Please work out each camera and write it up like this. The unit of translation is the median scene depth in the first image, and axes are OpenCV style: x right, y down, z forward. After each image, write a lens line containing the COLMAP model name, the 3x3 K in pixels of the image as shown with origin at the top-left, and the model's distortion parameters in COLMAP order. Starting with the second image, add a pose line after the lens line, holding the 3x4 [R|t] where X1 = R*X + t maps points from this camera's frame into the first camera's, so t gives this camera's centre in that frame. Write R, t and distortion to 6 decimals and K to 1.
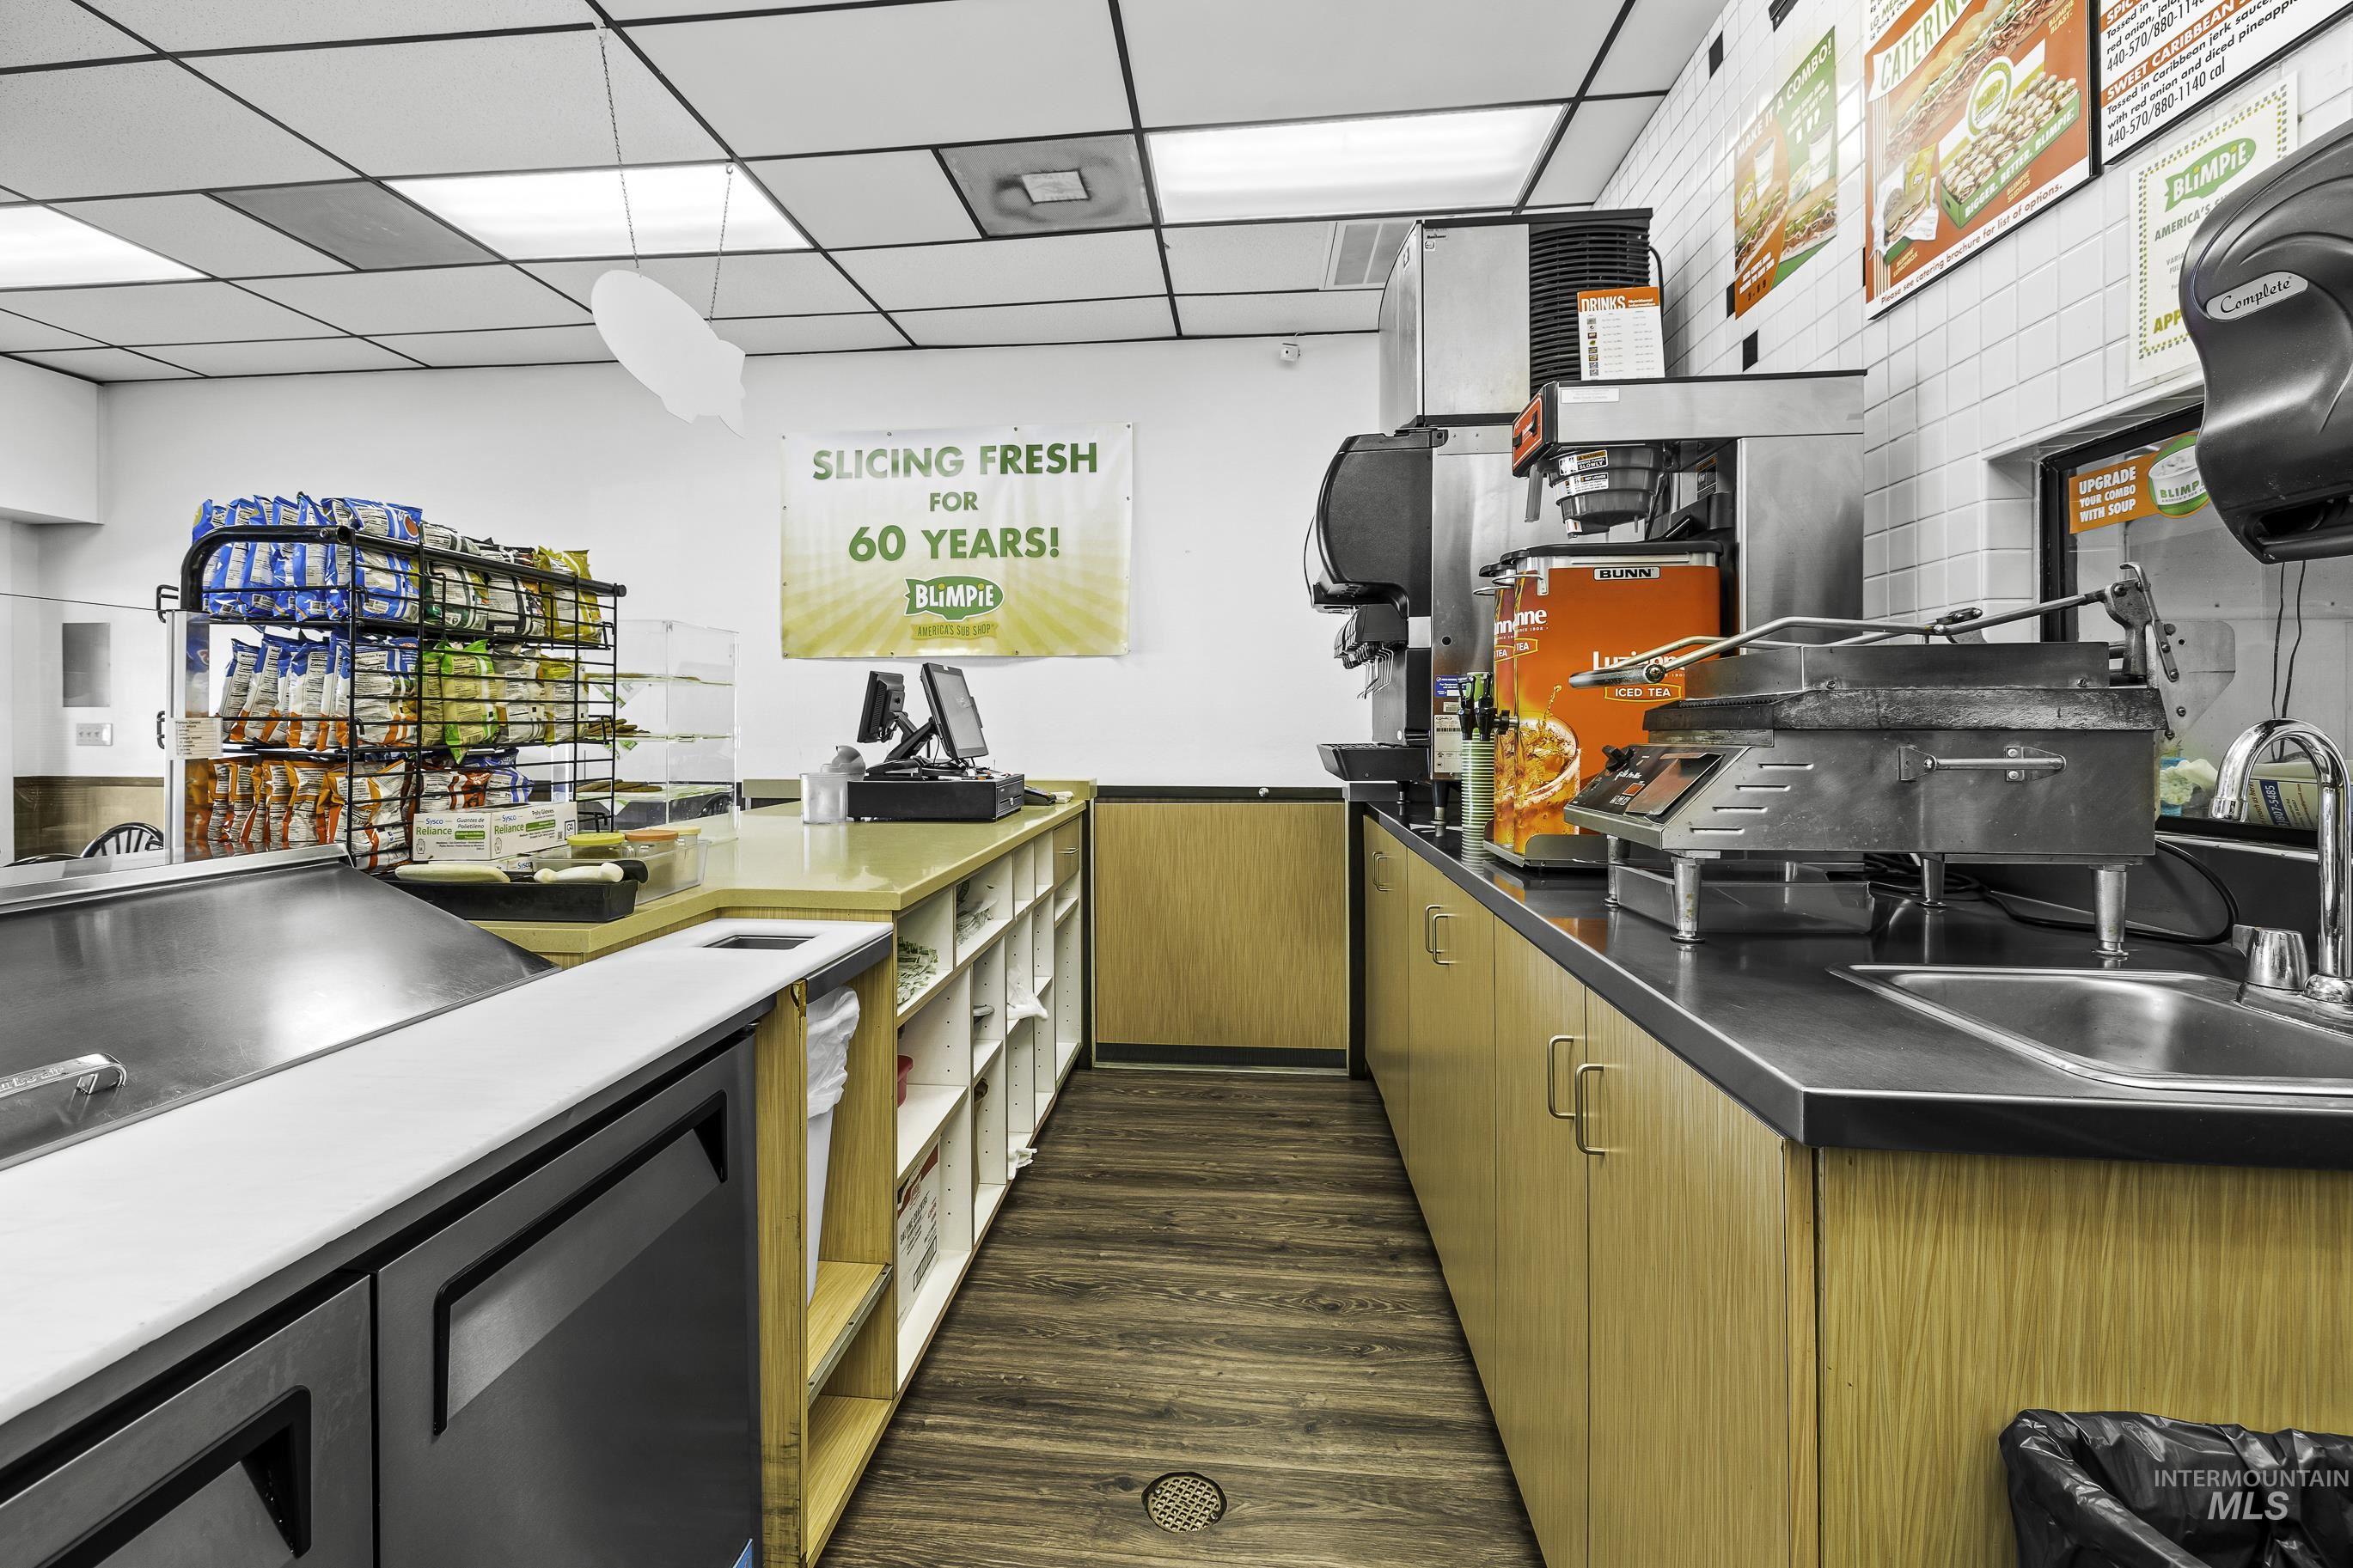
lens RADIAL K [[1007.7, 0, 1171.4], [0, 1007.7, 754.0], [0, 0, 1]] dist [-0.002772, -0.001448]
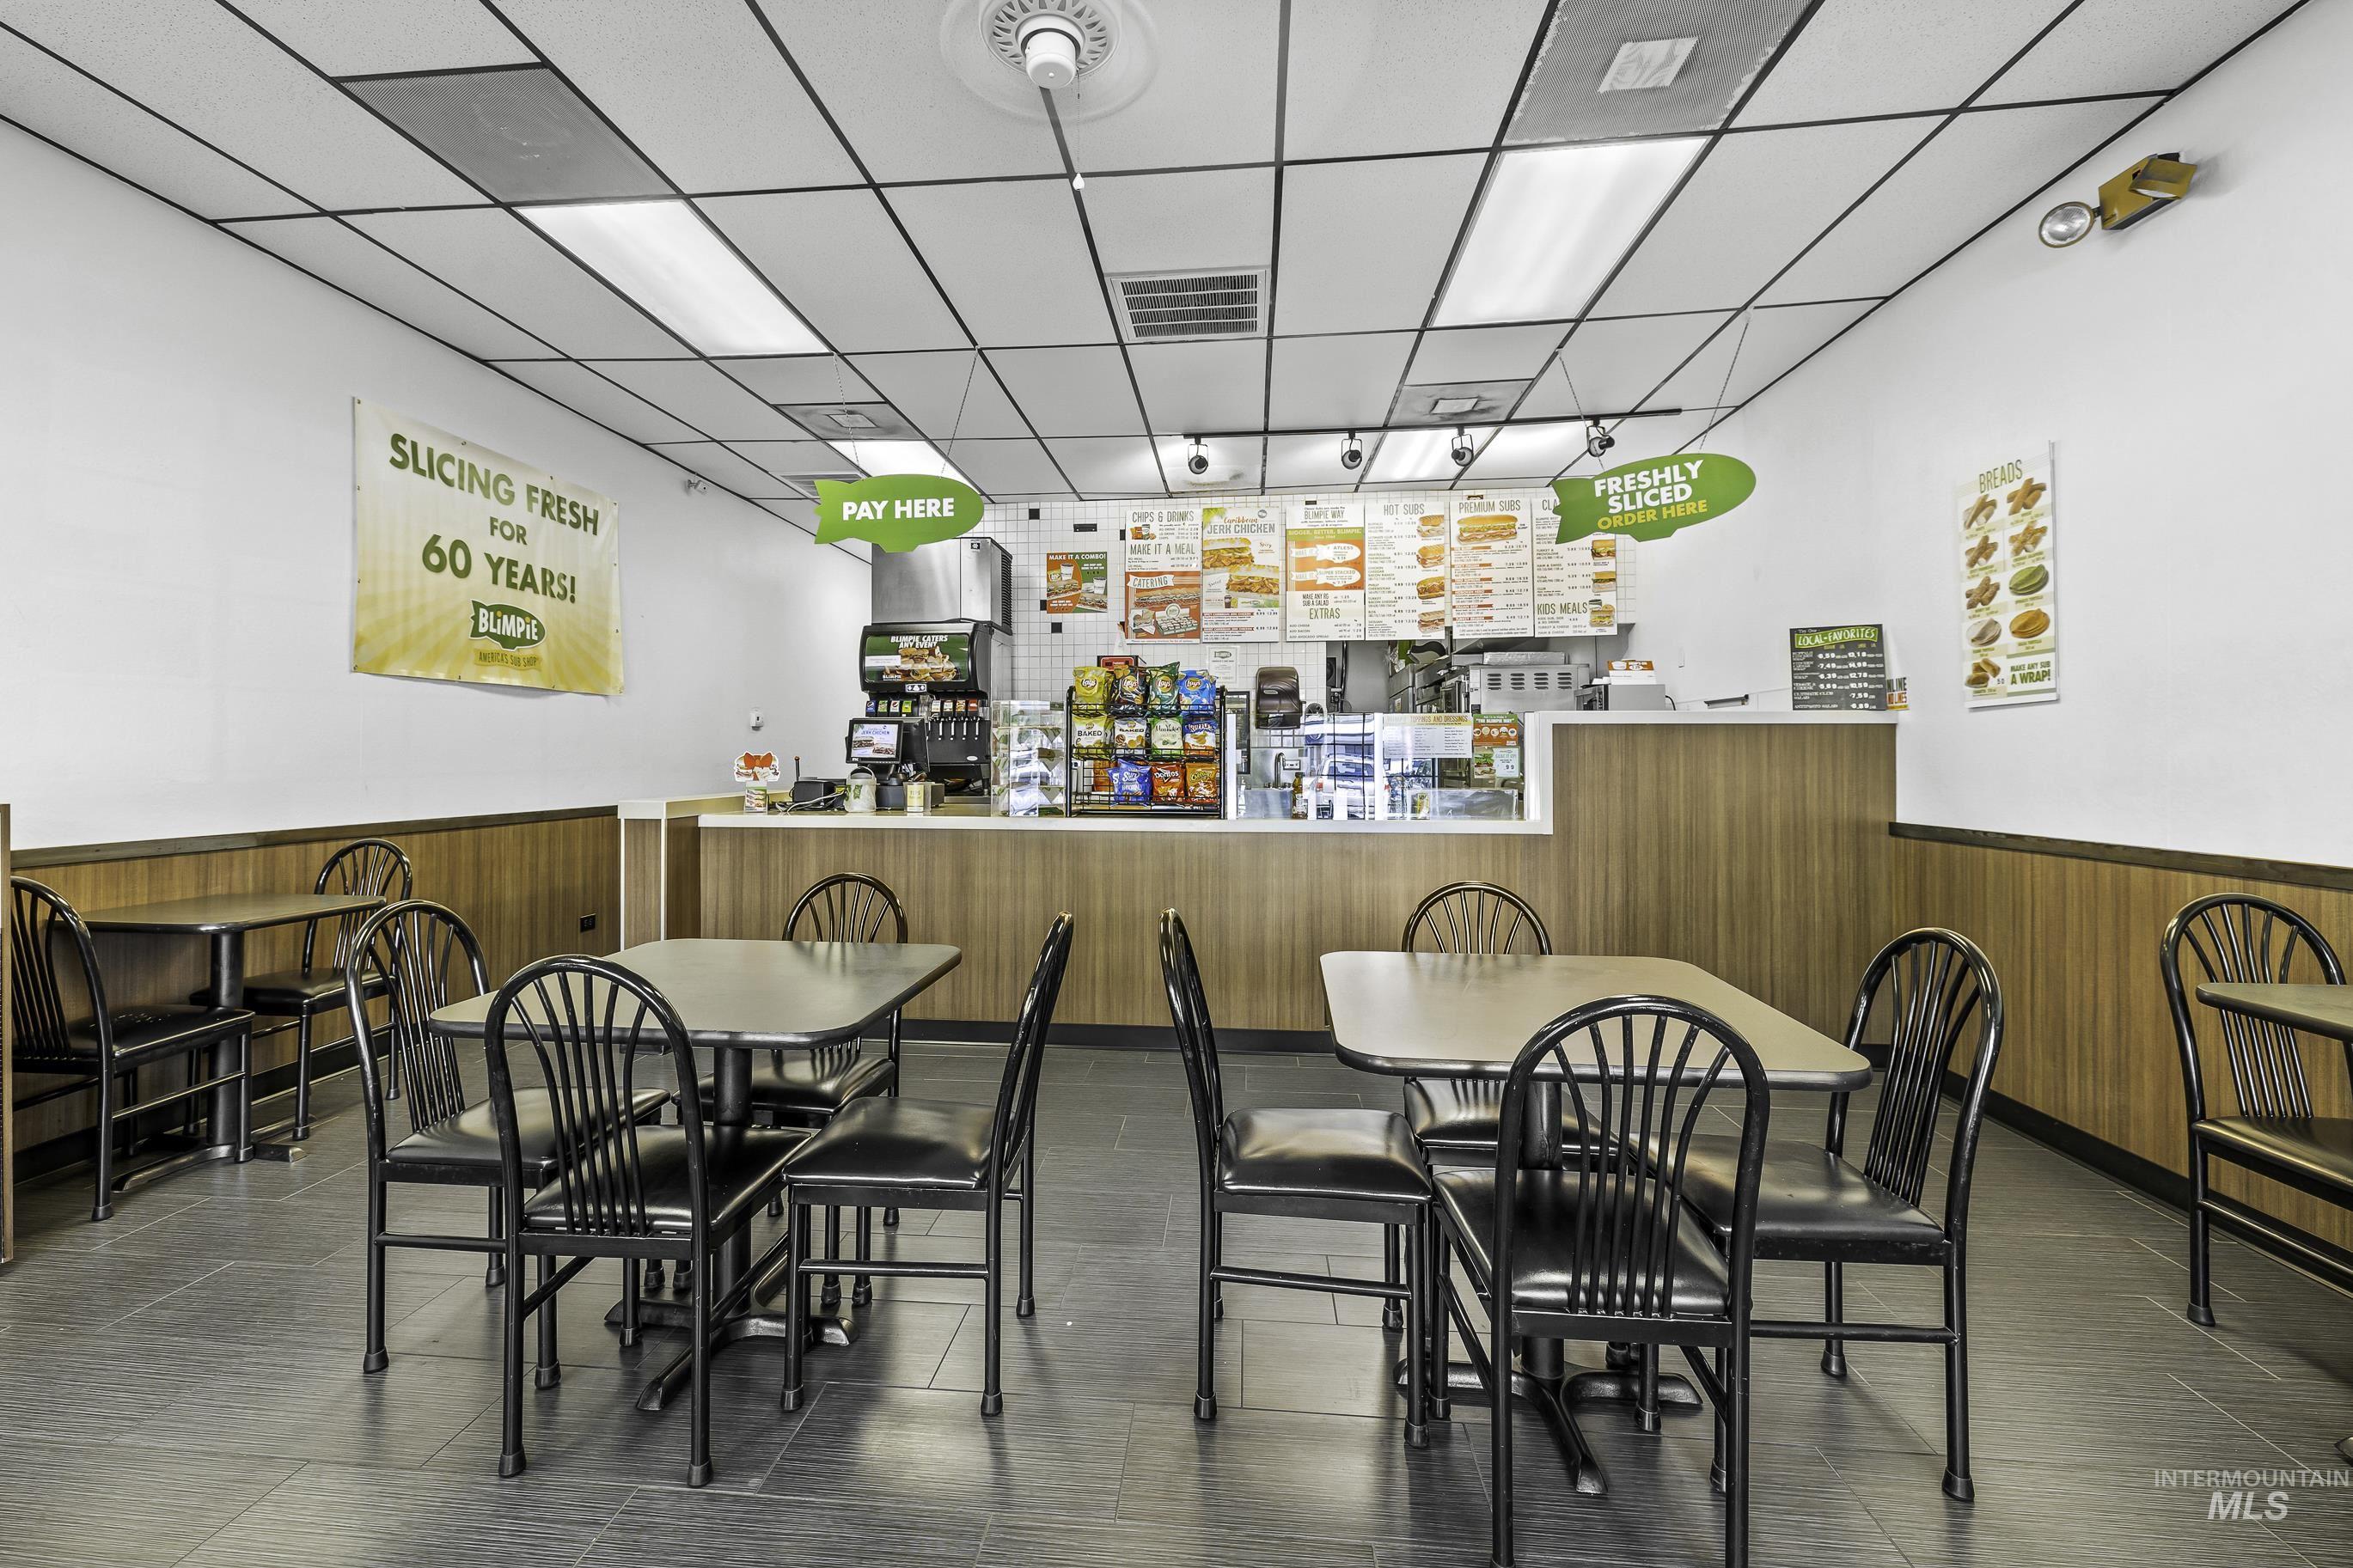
lens RADIAL K [[1007.7, 0, 1147.8], [0, 1007.7, 742.2], [0, 0, 1]] dist [-0.002772, -0.001448]
pose [[0.010740, 0.017867, 0.999783, -1.203883], [0.029319, 0.999405, -0.018175, -0.005068], [-0.999512, 0.029507, 0.010210, 0.364630]]
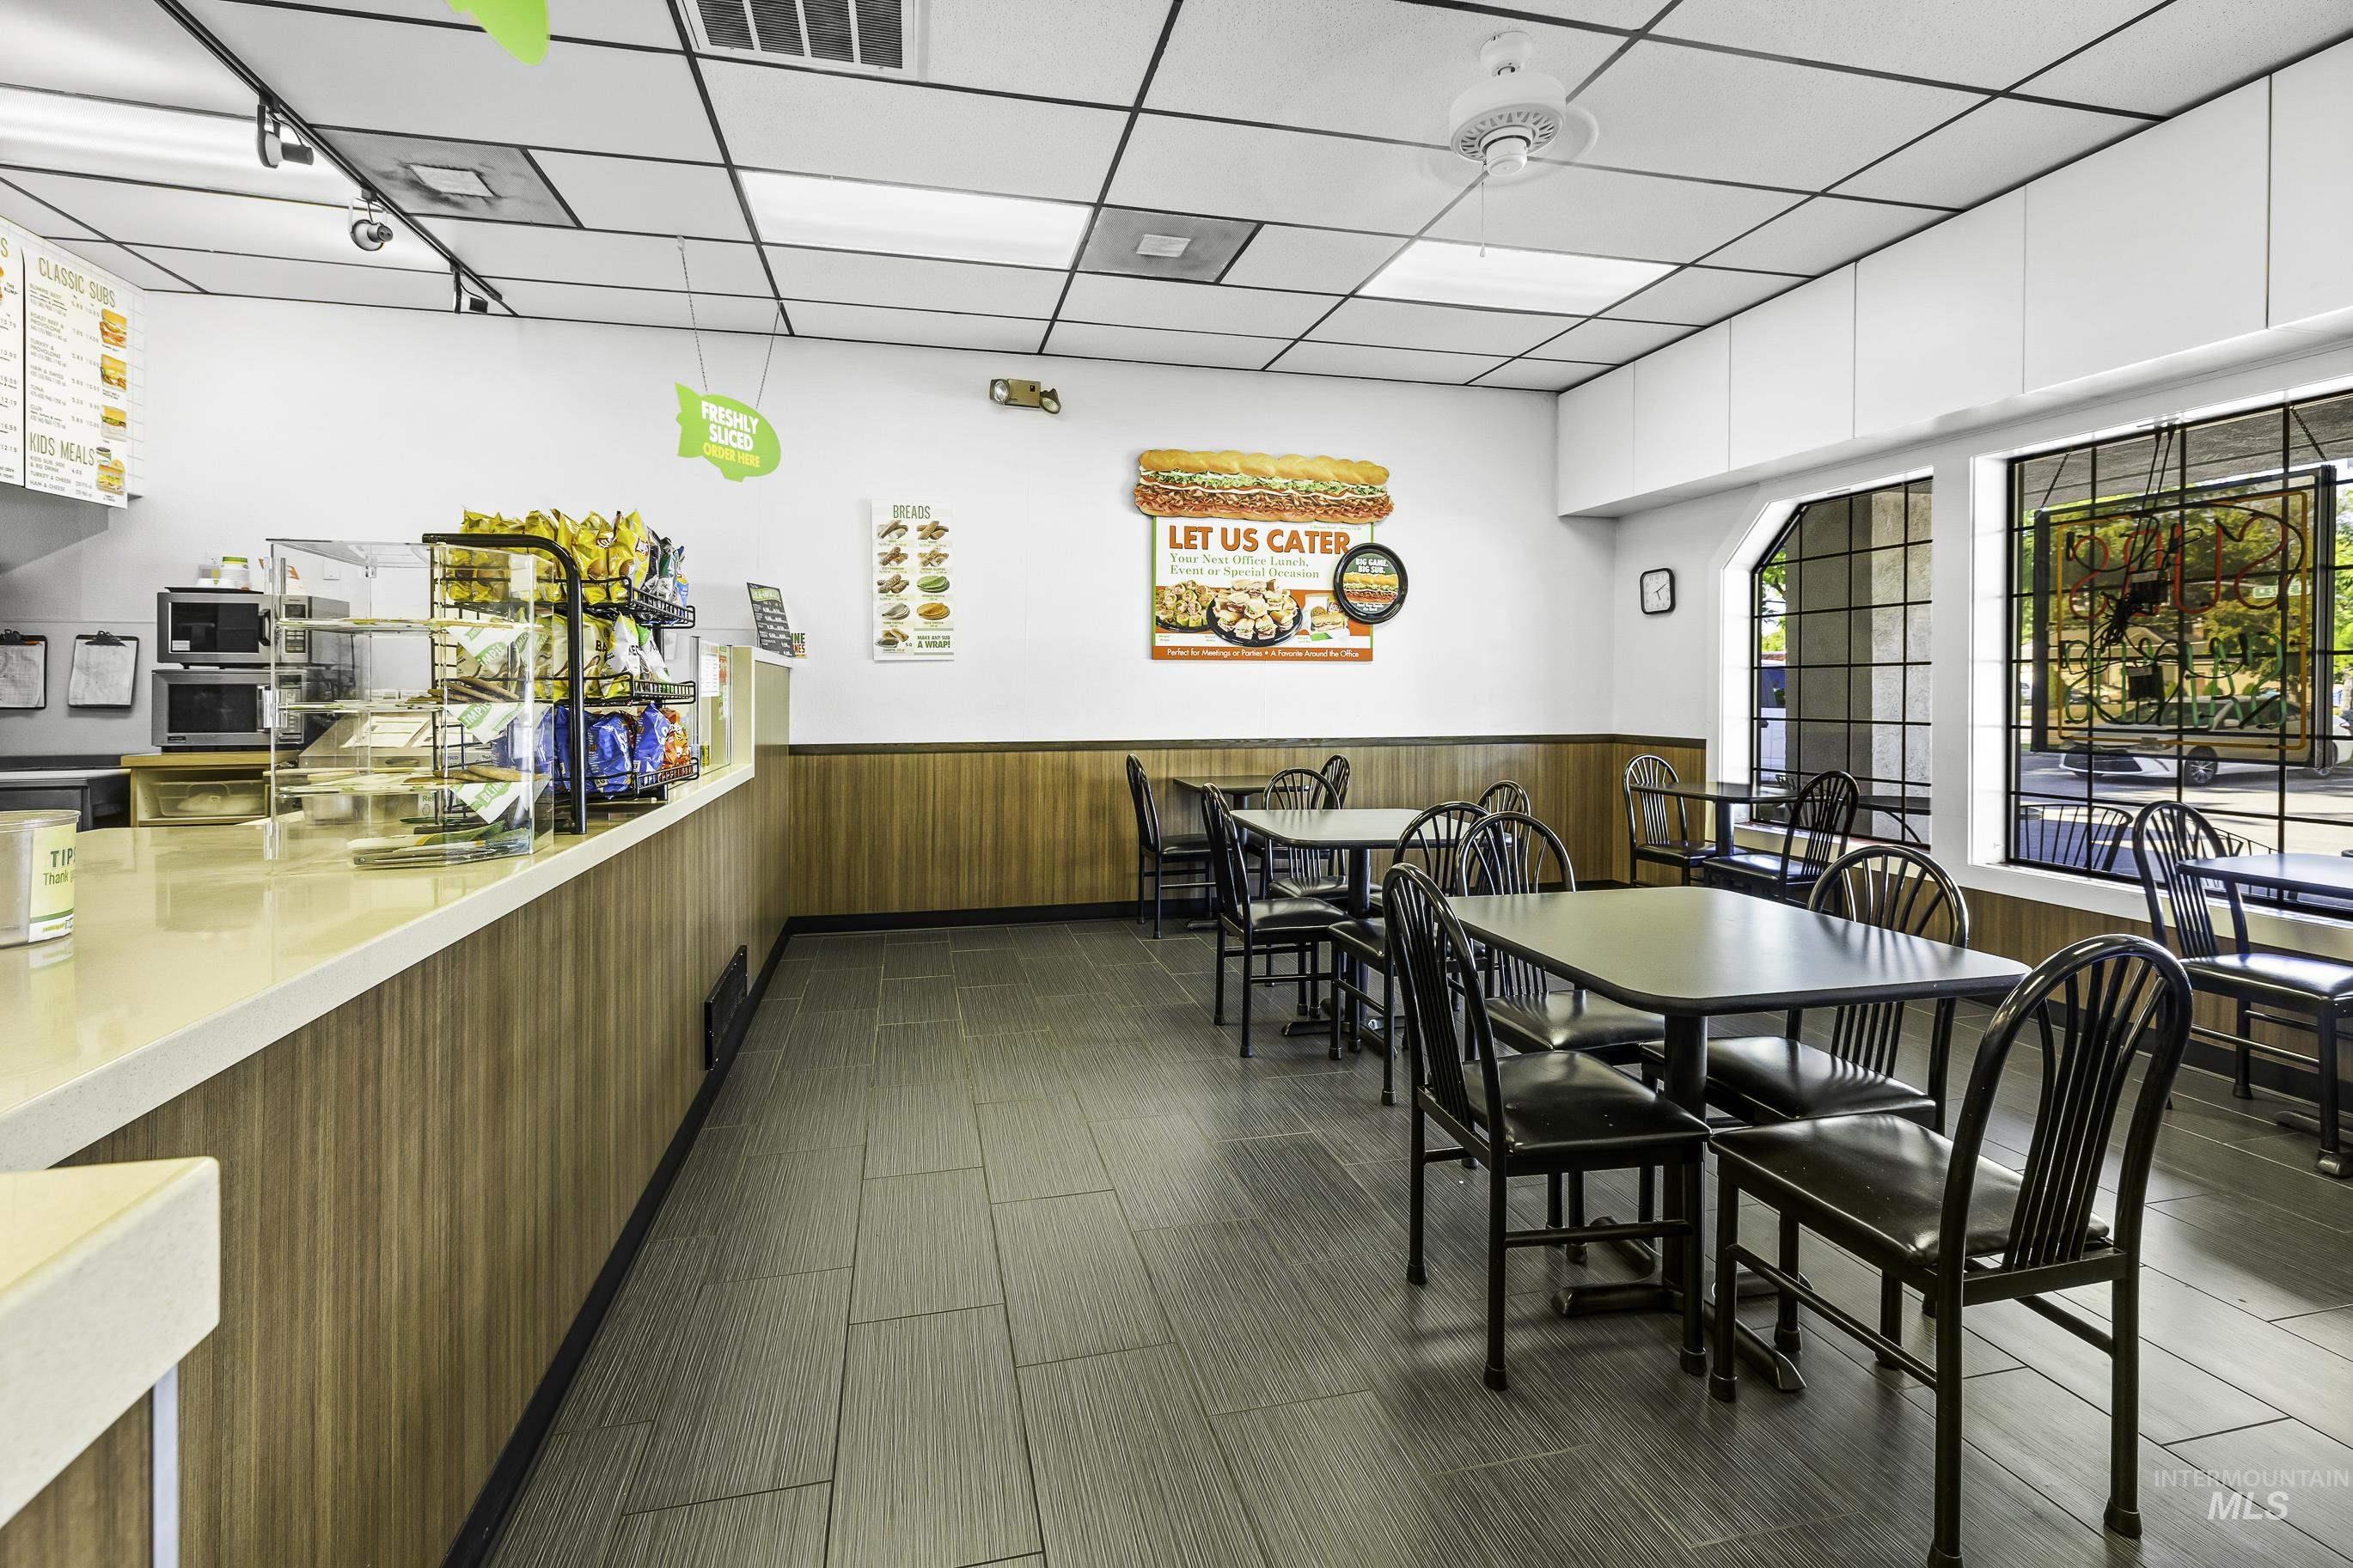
lens RADIAL K [[1007.7, 0, 1131.5], [0, 1007.7, 692.0], [0, 0, 1]] dist [-0.002772, -0.001448]
pose [[-0.956618, 0.001986, -0.291337, -0.387953], [-0.007714, 0.999454, 0.032142, -0.029320], [0.291242, 0.032995, -0.956080, 0.899926]]
